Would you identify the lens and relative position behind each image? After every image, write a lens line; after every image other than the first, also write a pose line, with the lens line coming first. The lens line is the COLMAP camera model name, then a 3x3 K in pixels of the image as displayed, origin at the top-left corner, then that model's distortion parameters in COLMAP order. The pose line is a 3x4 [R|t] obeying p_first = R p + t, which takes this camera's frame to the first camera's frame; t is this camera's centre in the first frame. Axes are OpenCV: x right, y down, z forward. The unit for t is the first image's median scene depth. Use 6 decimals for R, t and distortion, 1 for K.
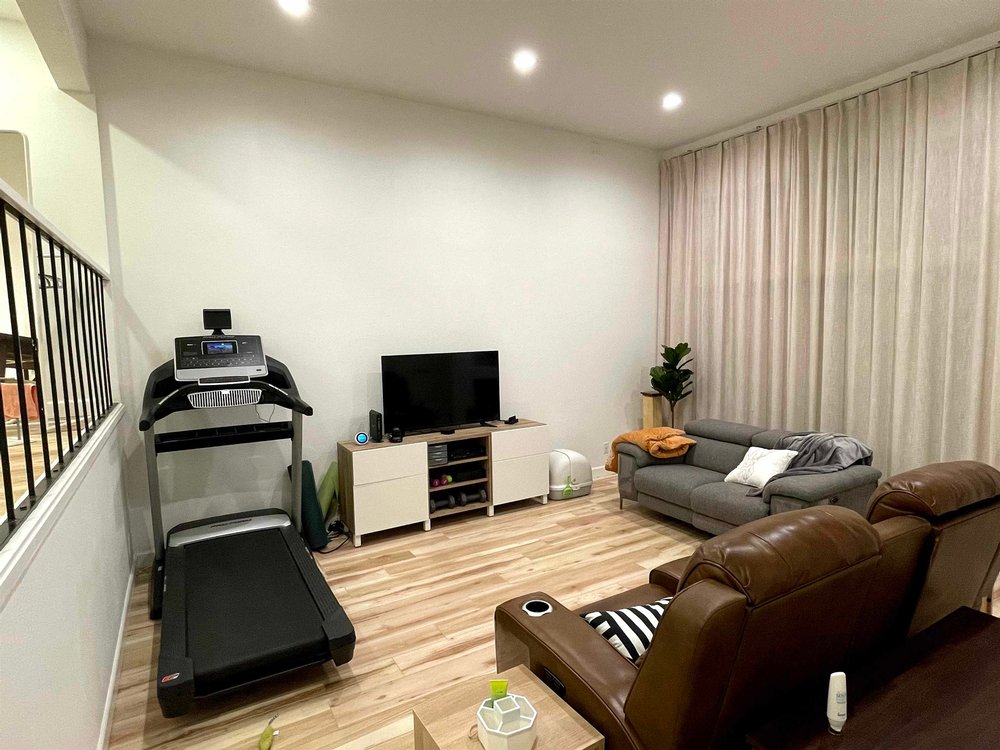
lens RADIAL K [[550.9, 0, 495.1], [0, 550.9, 373.0], [0, 0, 1]] dist [0.001621, -0.002063]
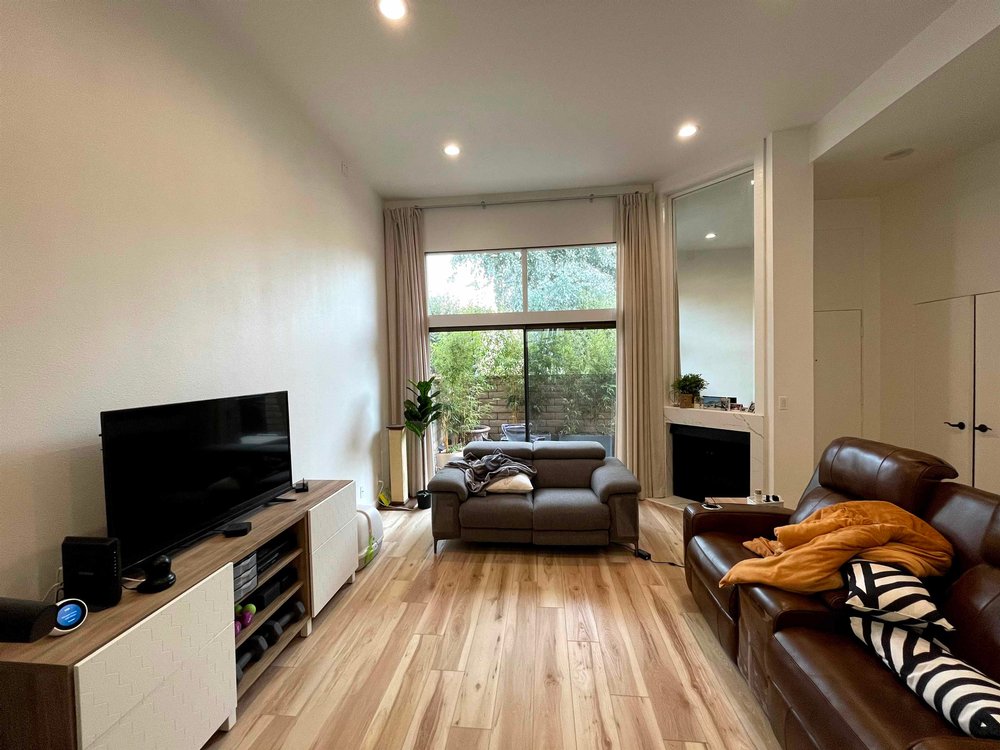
lens RADIAL K [[403.3, 0, 499.8], [0, 403.3, 374.0], [0, 0, 1]] dist [-0.007241, 0.001688]
pose [[0.590938, -0.017283, 0.806532, -0.276777], [0.083695, 0.995689, -0.039986, -0.020889], [-0.802364, 0.091132, 0.589837, 0.524468]]
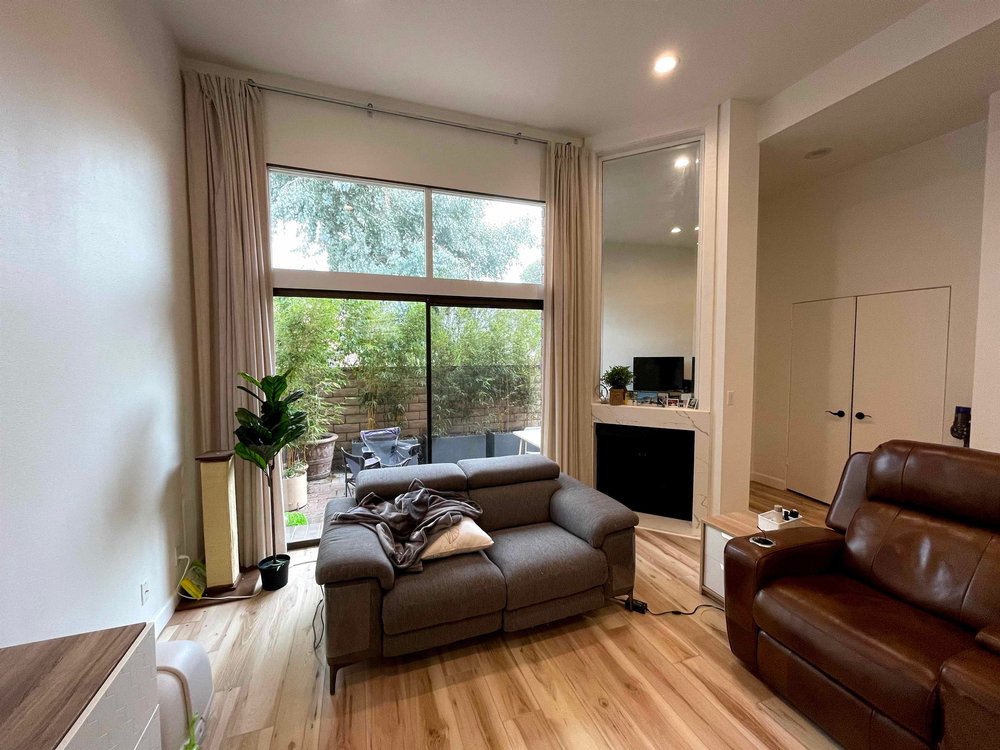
lens RADIAL K [[403.3, 0, 500.6], [0, 403.3, 373.3], [0, 0, 1]] dist [-0.007241, 0.001688]
pose [[0.179681, -0.032858, 0.983176, -0.106144], [0.087457, 0.996018, 0.017304, -0.043265], [-0.979830, 0.082876, 0.181839, 0.825965]]
